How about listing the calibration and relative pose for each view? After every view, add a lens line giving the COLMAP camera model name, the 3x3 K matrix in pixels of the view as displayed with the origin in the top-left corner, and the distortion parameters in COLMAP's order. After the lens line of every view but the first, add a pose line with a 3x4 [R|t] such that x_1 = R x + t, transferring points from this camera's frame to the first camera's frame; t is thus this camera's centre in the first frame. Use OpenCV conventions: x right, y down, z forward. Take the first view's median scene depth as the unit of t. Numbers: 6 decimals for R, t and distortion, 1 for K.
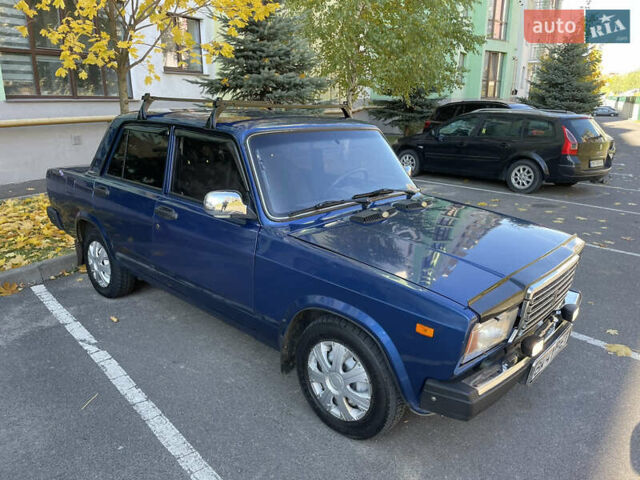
lens RADIAL K [[461.5, 0, 302.9], [0, 461.5, 239.9], [0, 0, 1]] dist [0.048943, 0.000491]
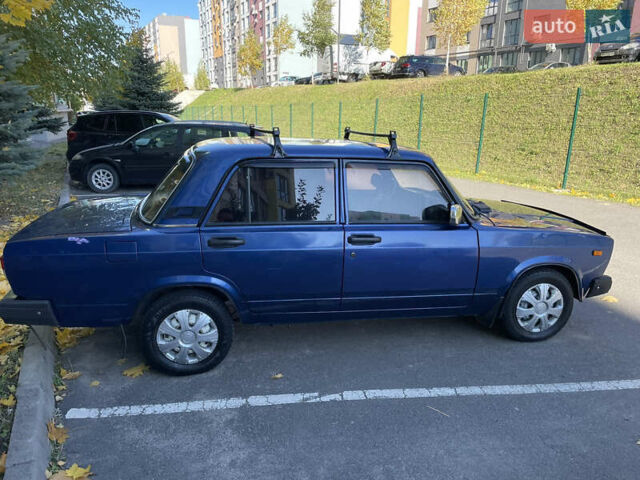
lens RADIAL K [[461.5, 0, 302.9], [0, 461.5, 239.9], [0, 0, 1]] dist [0.048943, 0.000491]
pose [[0.600243, -0.215728, 0.770176, -0.920547], [0.218639, 0.970518, 0.101446, -0.149279], [-0.769354, 0.107498, 0.629713, 0.336449]]
